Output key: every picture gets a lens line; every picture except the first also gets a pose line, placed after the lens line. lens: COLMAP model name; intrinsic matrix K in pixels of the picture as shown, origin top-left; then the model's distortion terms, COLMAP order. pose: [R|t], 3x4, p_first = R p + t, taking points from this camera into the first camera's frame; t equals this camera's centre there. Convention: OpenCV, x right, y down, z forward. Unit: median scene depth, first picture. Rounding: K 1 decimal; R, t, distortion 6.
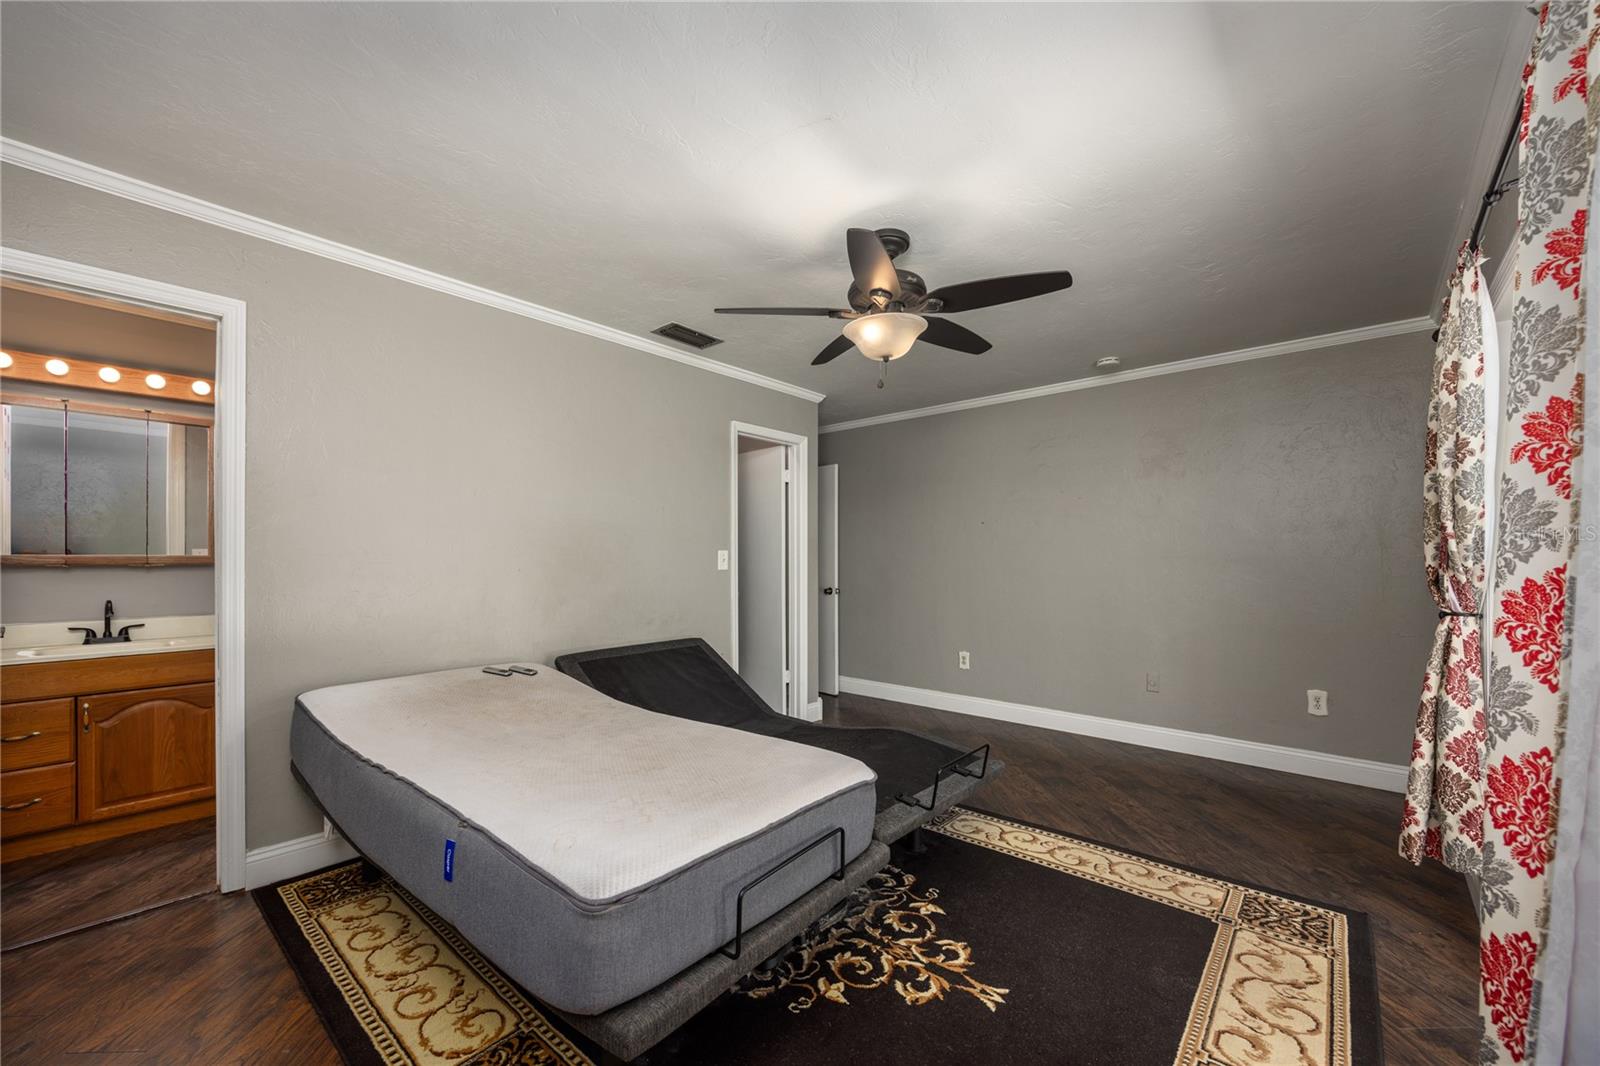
lens RADIAL K [[615.2, 0, 806.9], [0, 615.2, 538.7], [0, 0, 1]] dist [-0.000075, -0.000074]
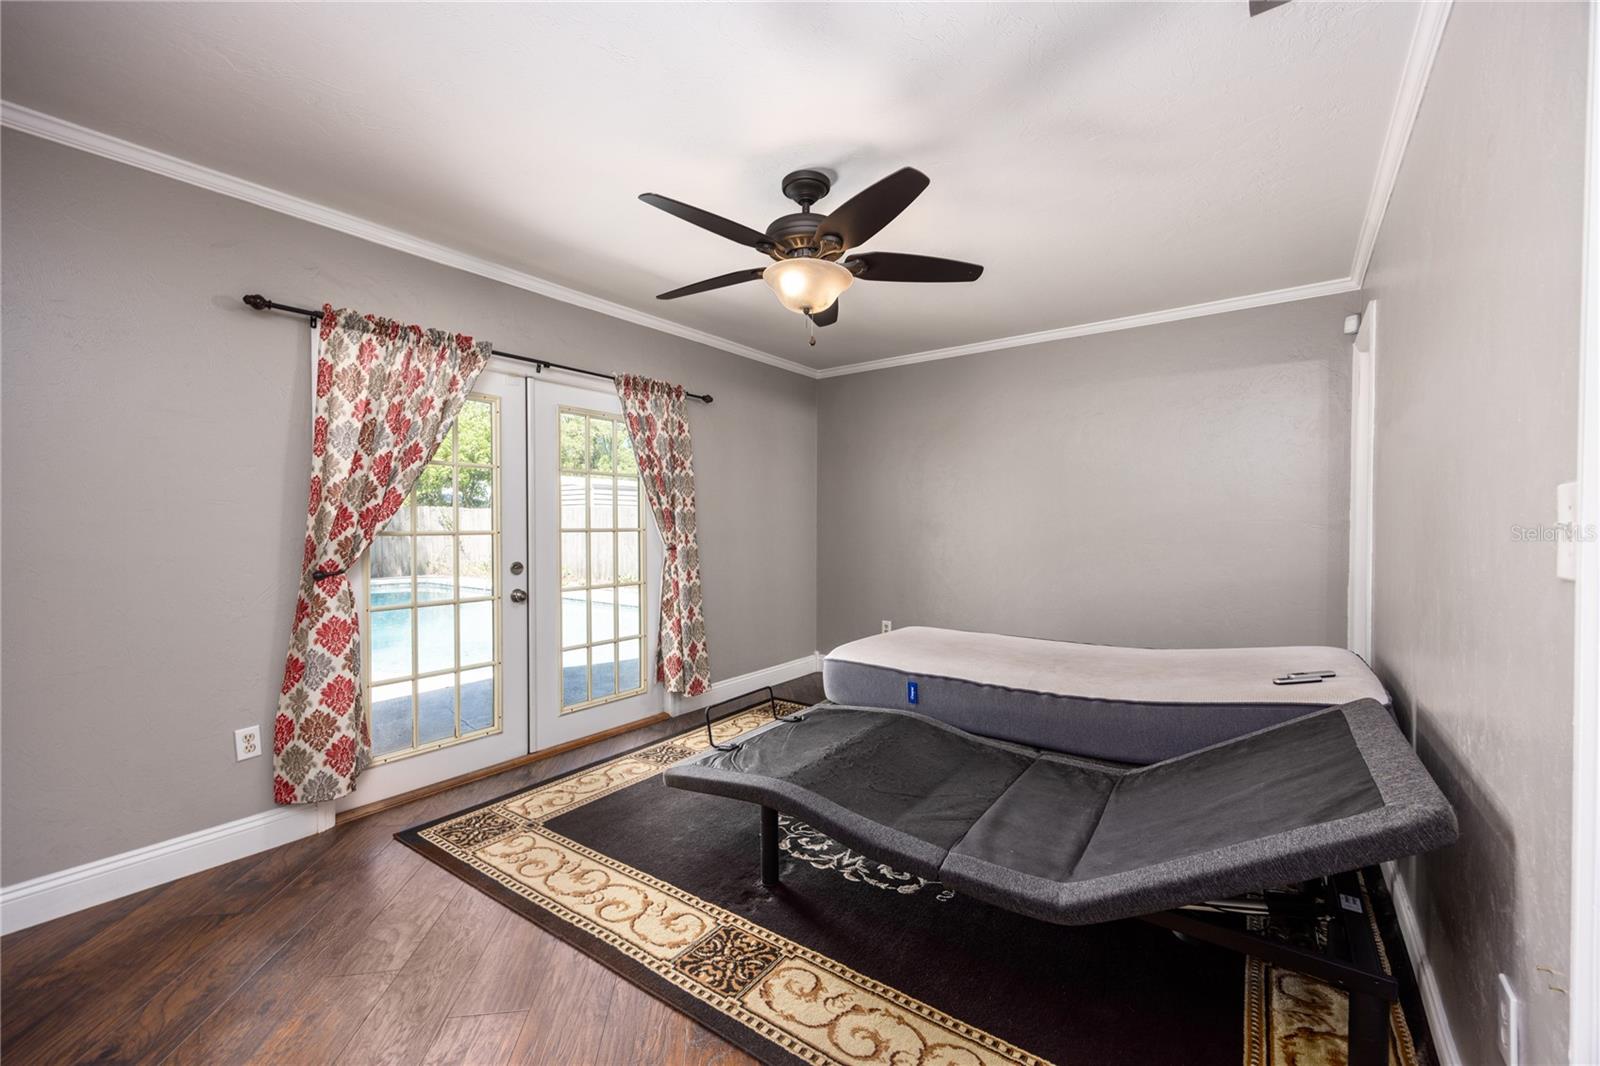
lens RADIAL K [[615.2, 0, 806.9], [0, 615.2, 538.7], [0, 0, 1]] dist [-0.000075, -0.000074]
pose [[-0.996277, 0.004129, -0.086116, 0.214078], [0.005309, 0.999895, -0.013478, 0.066692], [0.086051, -0.013885, -0.996194, 2.002266]]
